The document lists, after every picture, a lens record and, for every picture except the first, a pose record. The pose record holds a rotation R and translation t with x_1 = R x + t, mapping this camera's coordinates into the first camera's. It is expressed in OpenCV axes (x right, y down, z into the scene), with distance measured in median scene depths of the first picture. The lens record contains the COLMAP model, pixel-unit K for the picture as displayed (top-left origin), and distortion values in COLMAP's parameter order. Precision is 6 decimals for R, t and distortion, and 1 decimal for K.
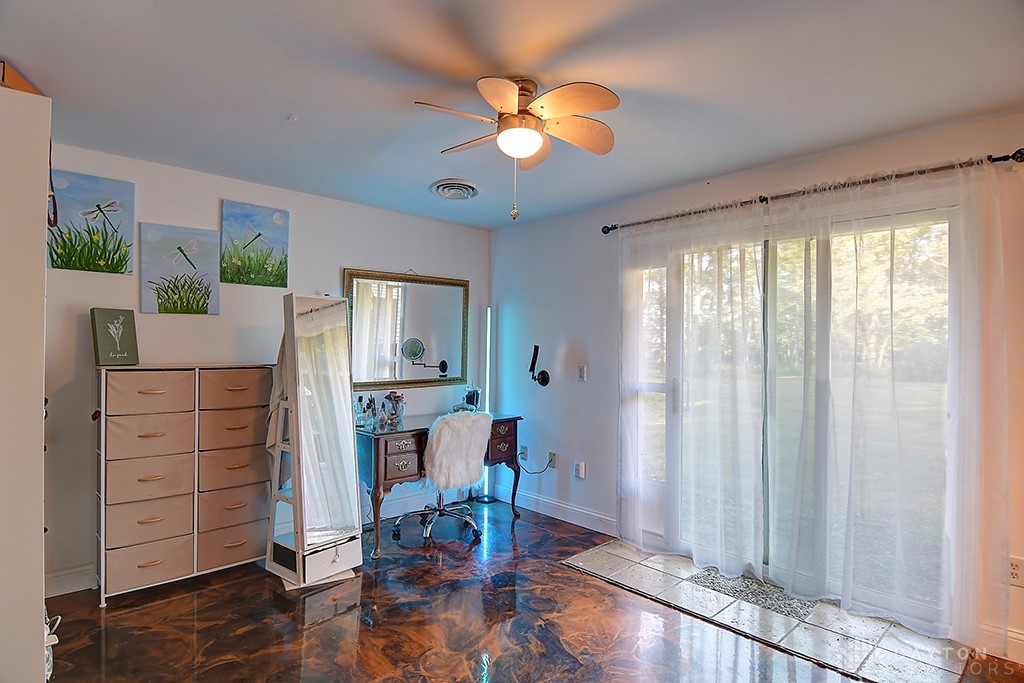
lens RADIAL K [[538.7, 0, 512.0], [0, 538.7, 341.5], [0, 0, 1]] dist [0.001299, 0.000240]
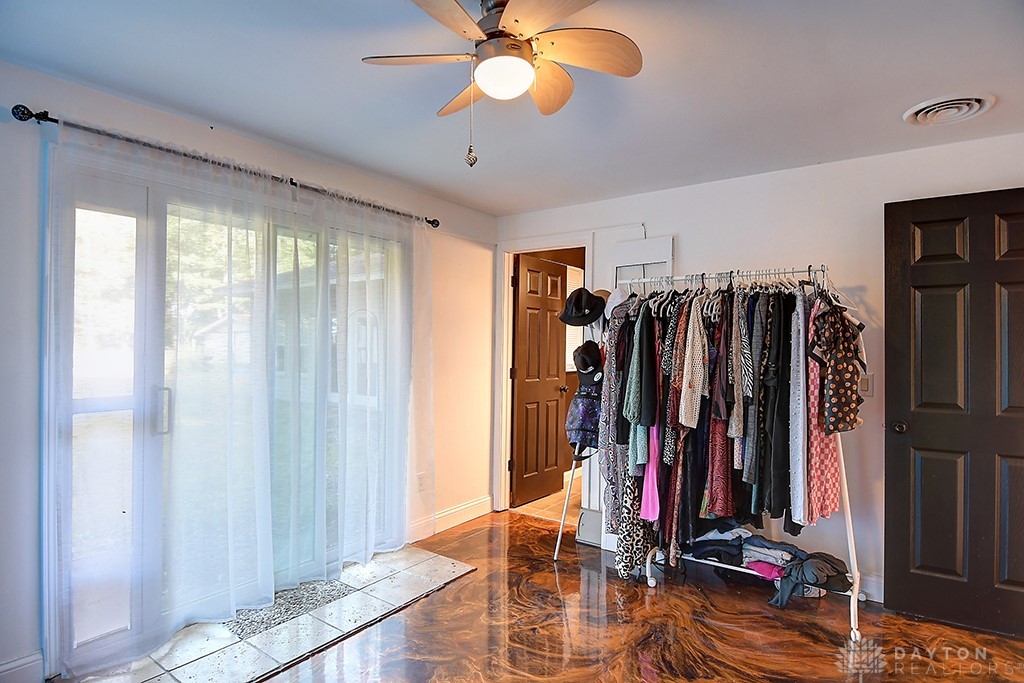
lens RADIAL K [[538.7, 0, 512.0], [0, 538.7, 341.5], [0, 0, 1]] dist [0.001299, 0.000240]
pose [[-0.211255, -0.008926, 0.977390, -0.502567], [-0.007596, 0.999943, 0.007490, 0.001196], [-0.977402, -0.005842, -0.211310, 0.779476]]
